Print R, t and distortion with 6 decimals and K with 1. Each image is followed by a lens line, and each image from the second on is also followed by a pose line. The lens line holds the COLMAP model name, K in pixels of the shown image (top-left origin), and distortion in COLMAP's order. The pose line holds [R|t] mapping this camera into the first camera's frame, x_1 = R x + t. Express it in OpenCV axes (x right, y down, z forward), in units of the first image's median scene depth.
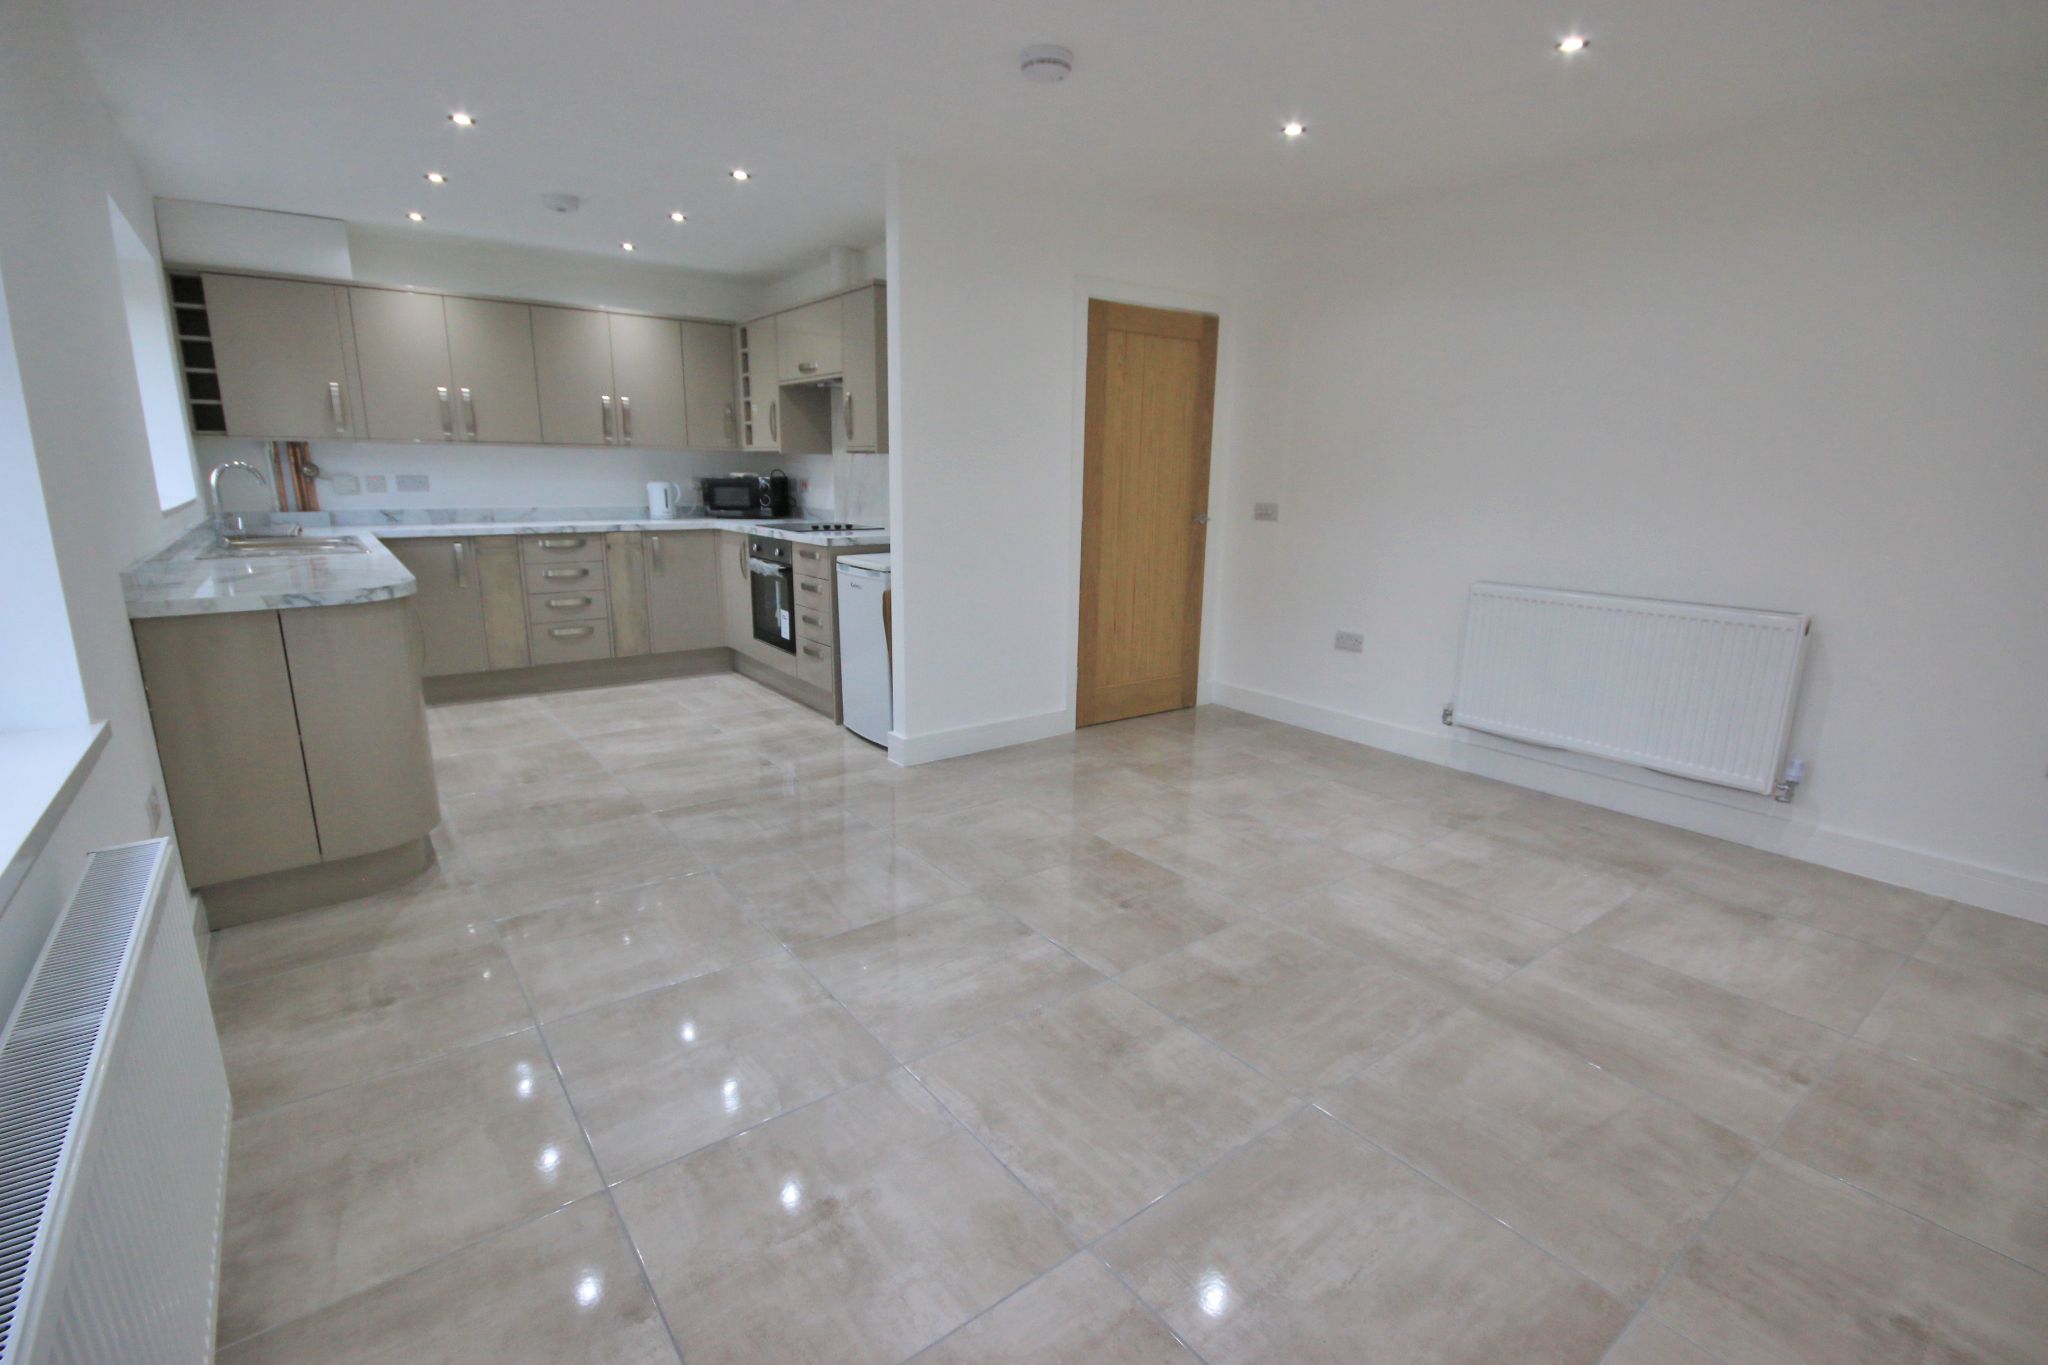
lens RADIAL K [[942.5, 0, 1021.6], [0, 942.5, 688.3], [0, 0, 1]] dist [-0.003580, 0.000184]
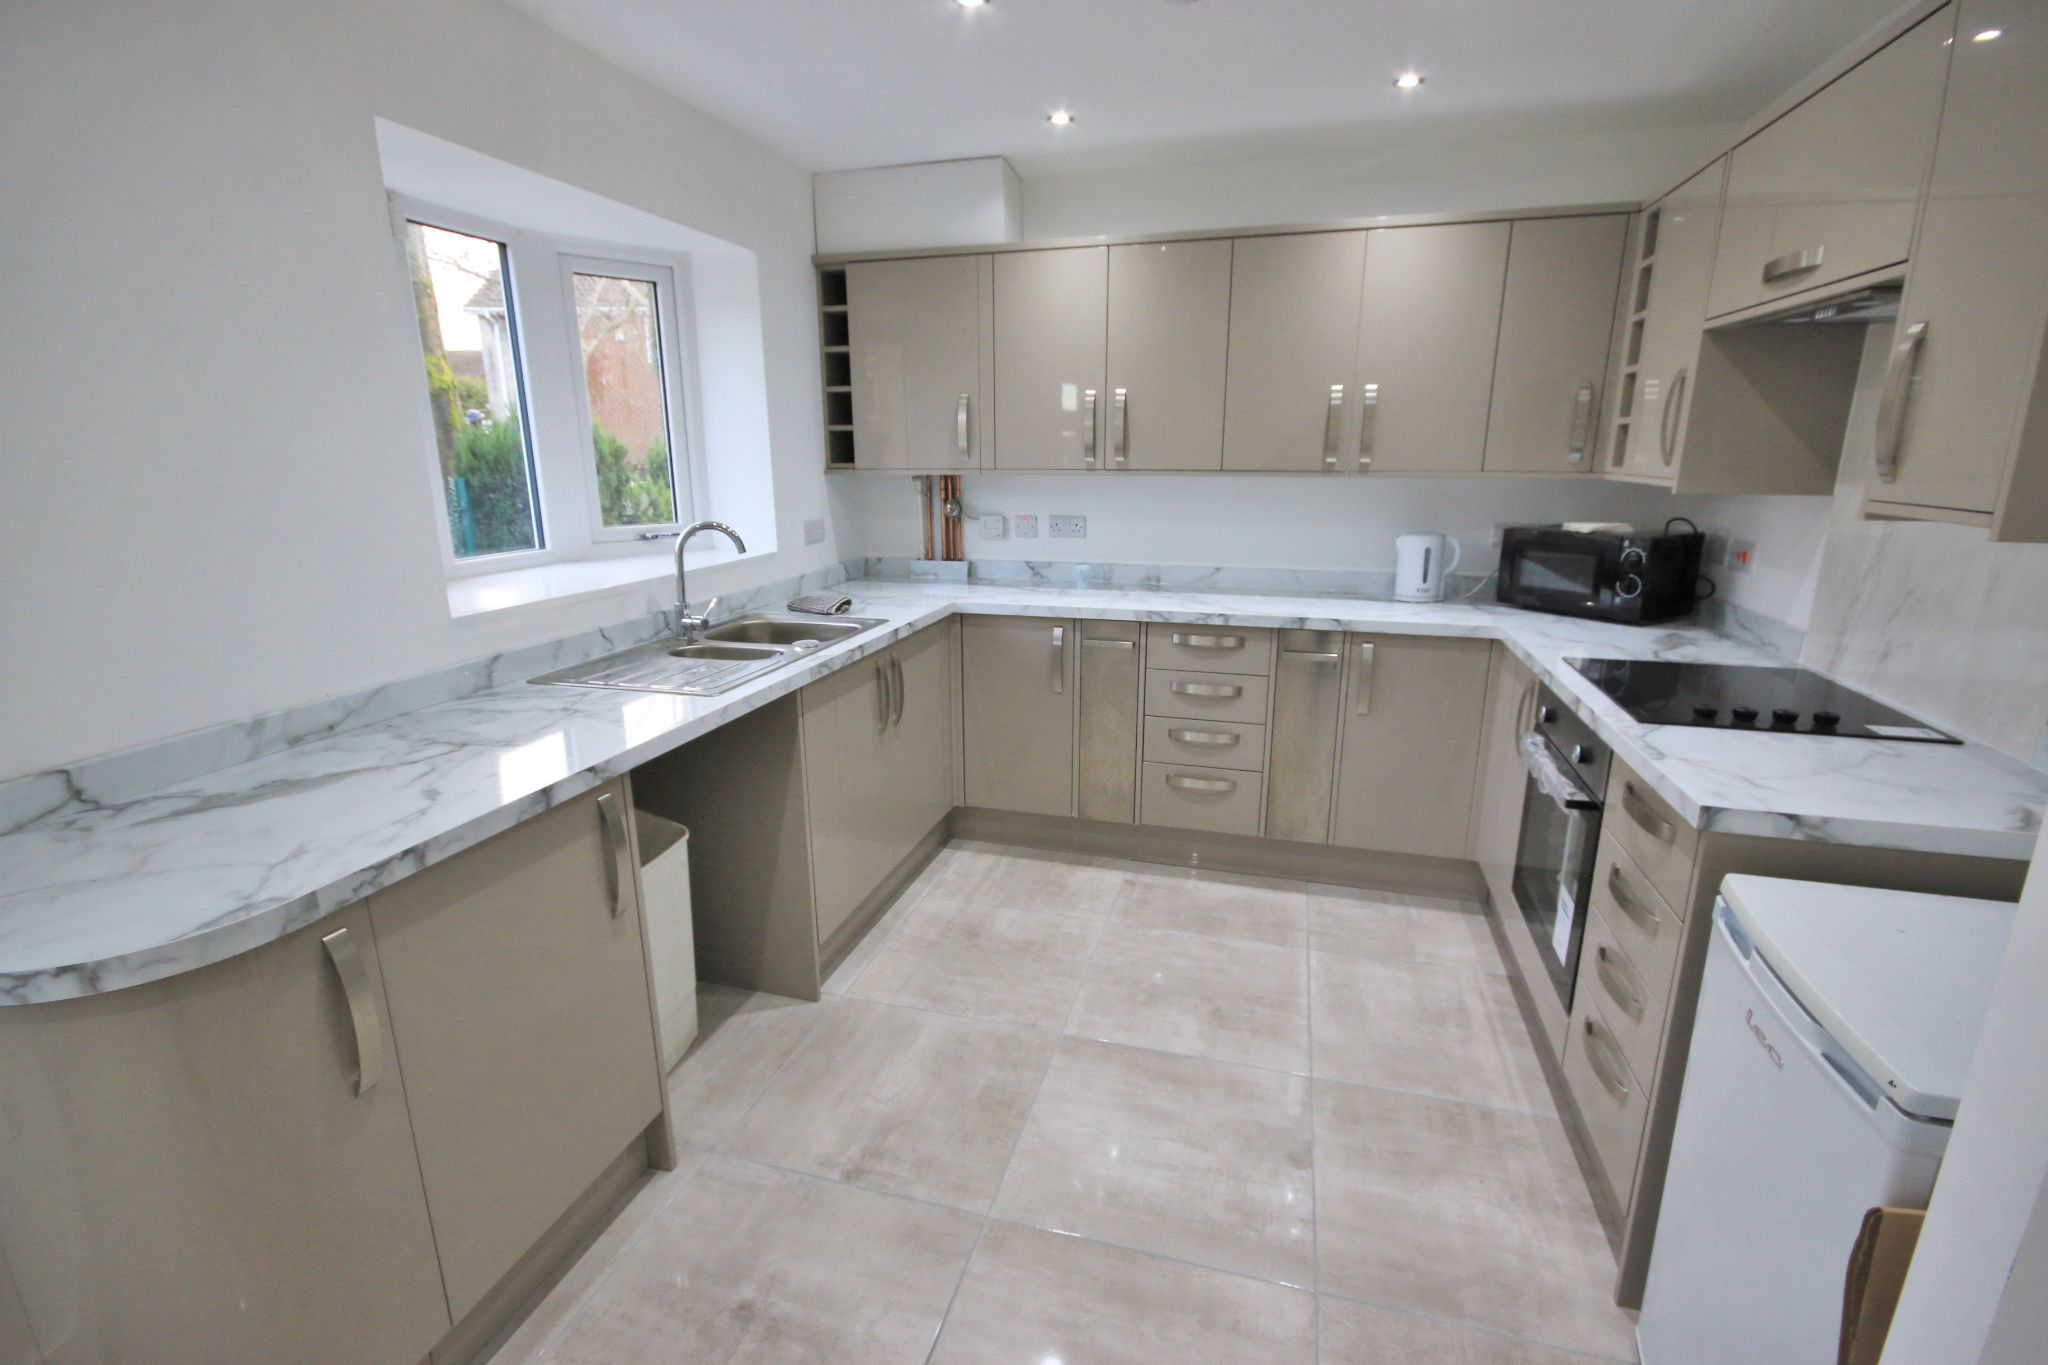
lens RADIAL K [[929.3, 0, 1016.4], [0, 929.3, 683.1], [0, 0, 1]] dist [-0.005649, -0.000393]
pose [[0.589676, 0.182995, -0.786635, -0.099841], [-0.169457, 0.980345, 0.101030, -0.179734], [0.789662, 0.073726, 0.609096, 0.593571]]
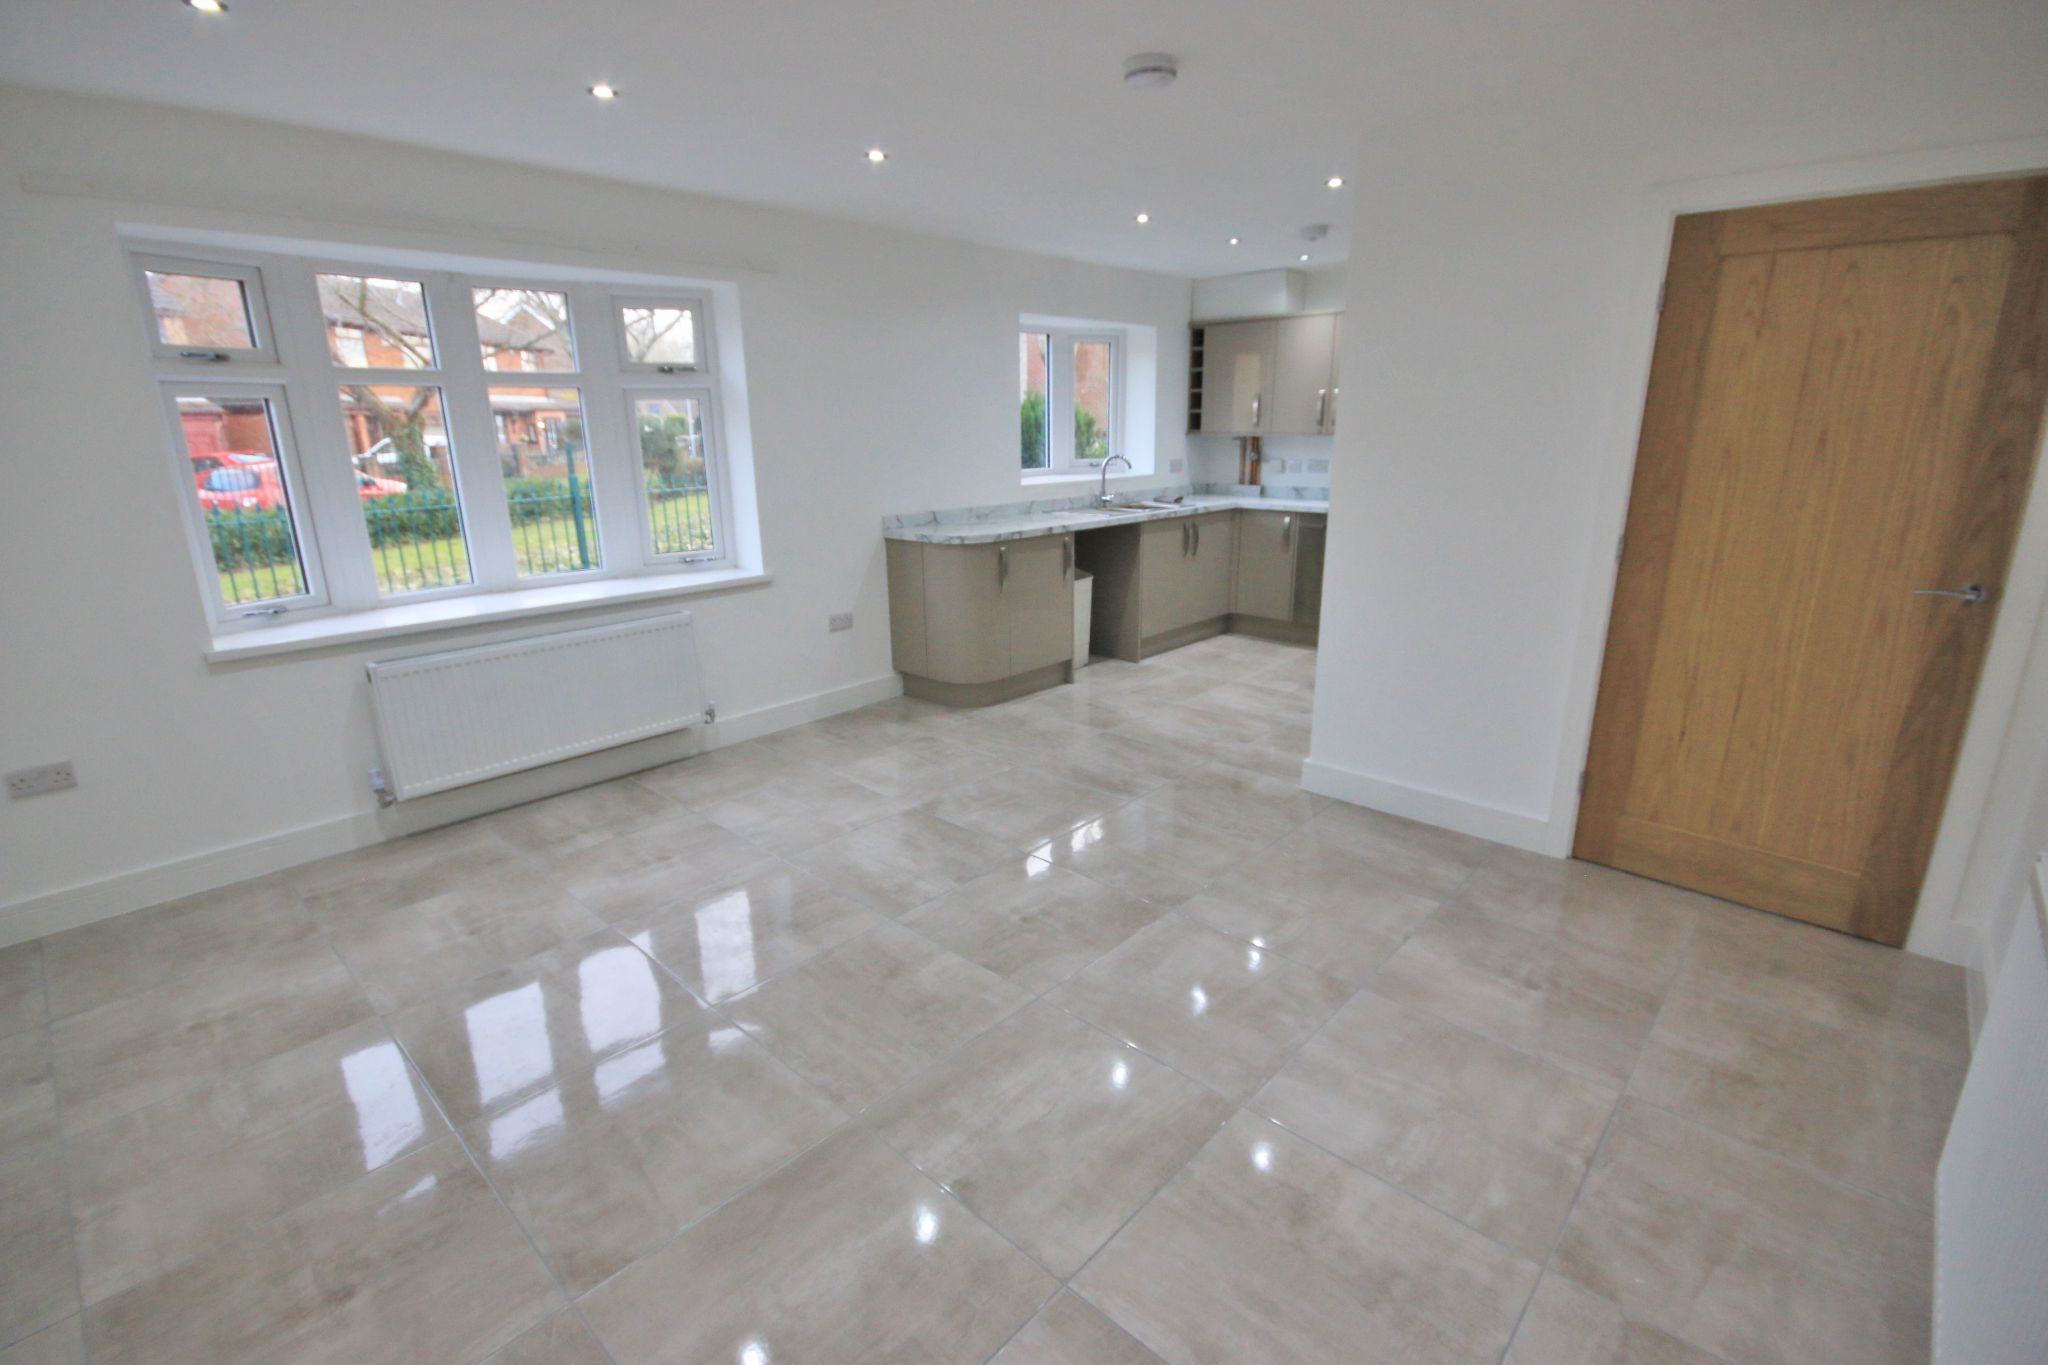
lens RADIAL K [[942.5, 0, 1021.6], [0, 942.5, 688.3], [0, 0, 1]] dist [-0.003580, 0.000184]
pose [[0.160733, 0.256934, -0.952969, 0.611994], [-0.210697, 0.952199, 0.221189, -0.141458], [0.964247, 0.165236, 0.207185, 0.441175]]
